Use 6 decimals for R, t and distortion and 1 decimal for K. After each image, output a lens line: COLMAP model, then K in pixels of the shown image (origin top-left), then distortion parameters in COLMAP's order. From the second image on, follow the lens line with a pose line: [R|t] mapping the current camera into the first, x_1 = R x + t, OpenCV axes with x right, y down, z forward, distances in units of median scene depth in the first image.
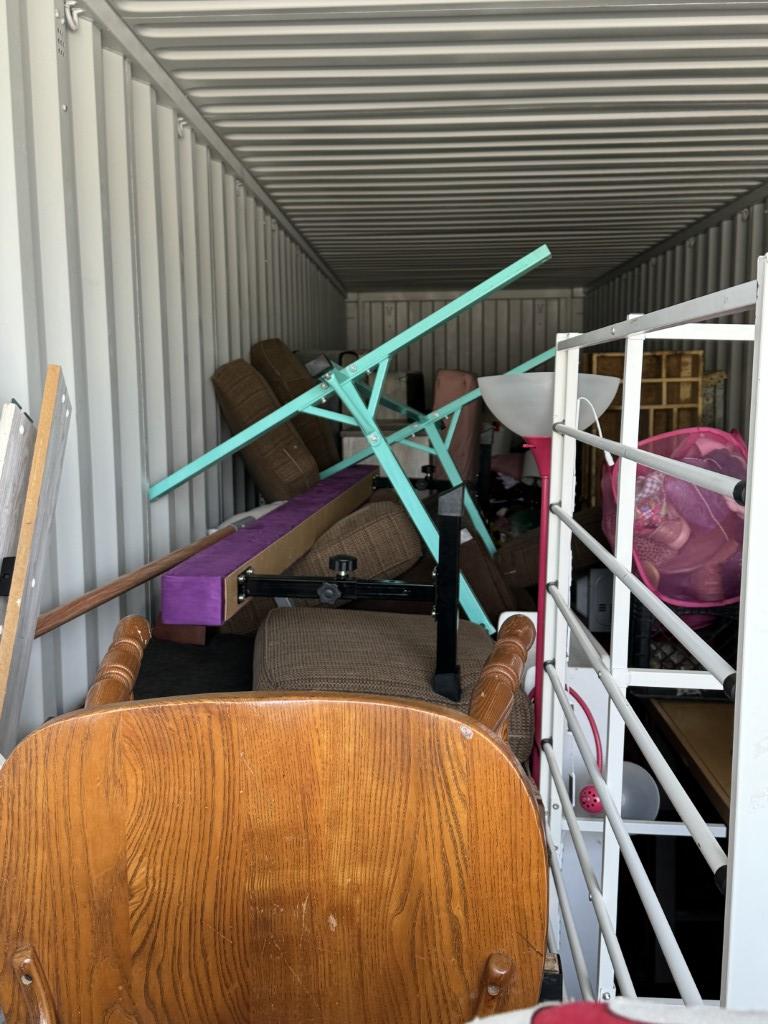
lens RADIAL K [[1129.5, 0, 387.2], [0, 1129.5, 512.7], [0, 0, 1]] dist [0.198563, -0.423170]
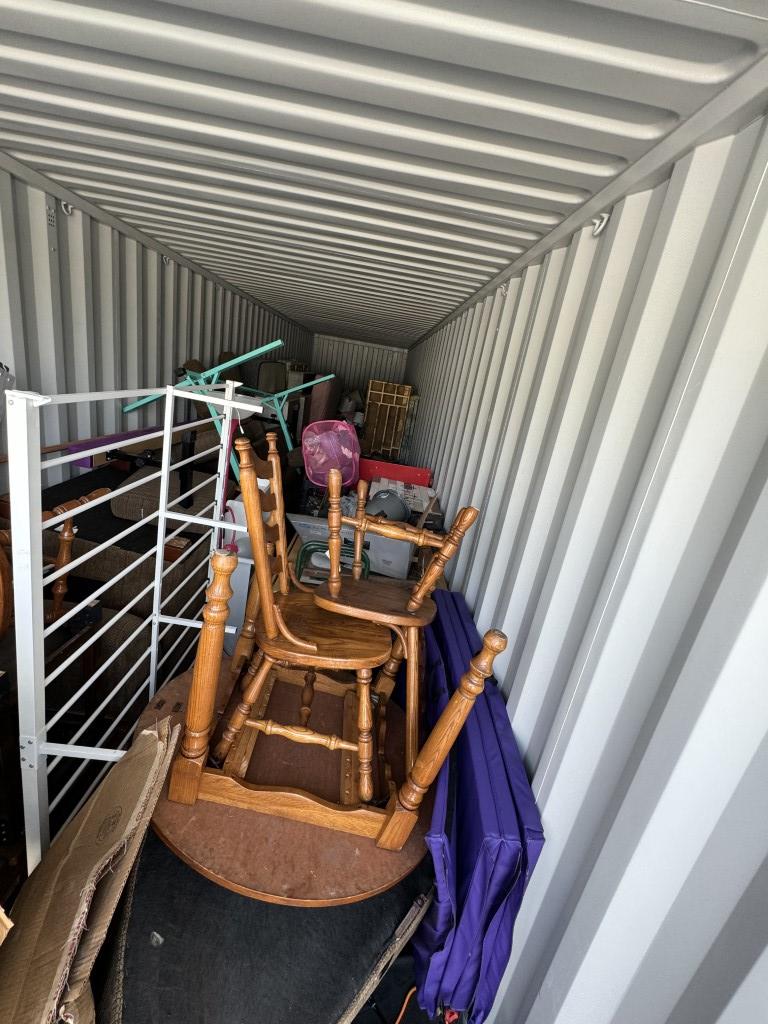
lens RADIAL K [[434.6, 0, 382.9], [0, 434.6, 512.7], [0, 0, 1]] dist [-0.003708, -0.000180]
pose [[0.984418, 0.153125, 0.086457, 0.323879], [-0.167240, 0.967194, 0.191223, -0.078755], [-0.054340, -0.202702, 0.977732, -0.044855]]
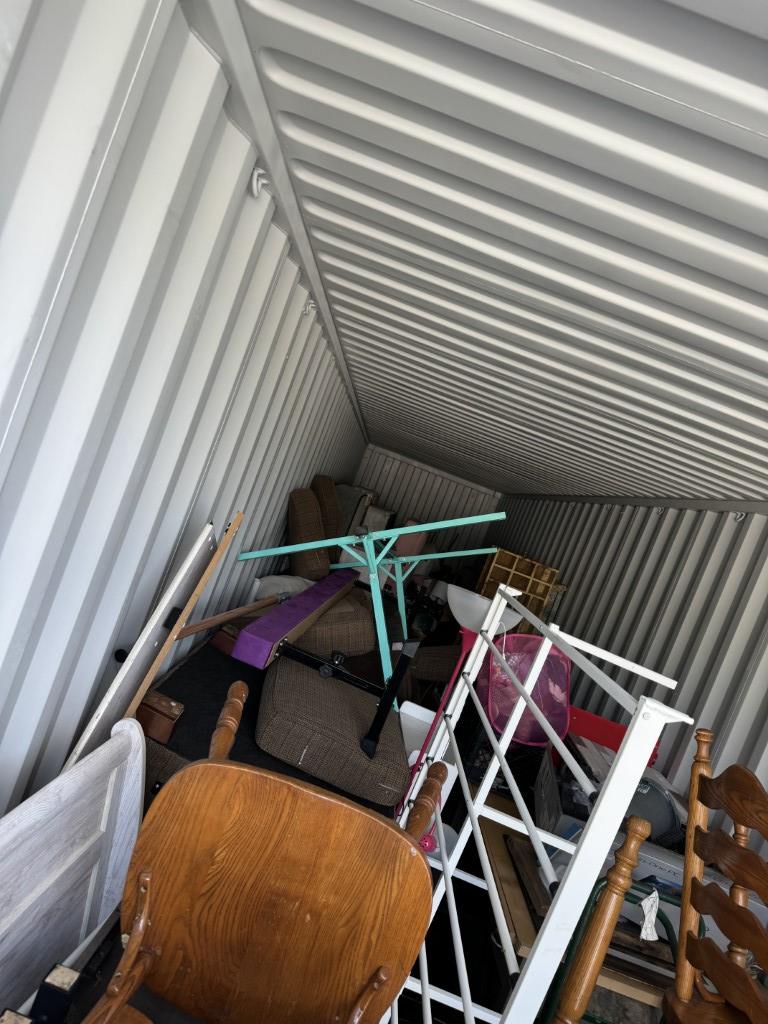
lens RADIAL K [[707.5, 0, 375.8], [0, 707.5, 514.6], [0, 0, 1]] dist [0.121343, -0.190366]
pose [[0.928649, 0.369614, 0.031575, -0.074789], [-0.366264, 0.927065, -0.080004, -0.066753], [-0.058842, 0.062731, 0.996294, -0.073033]]
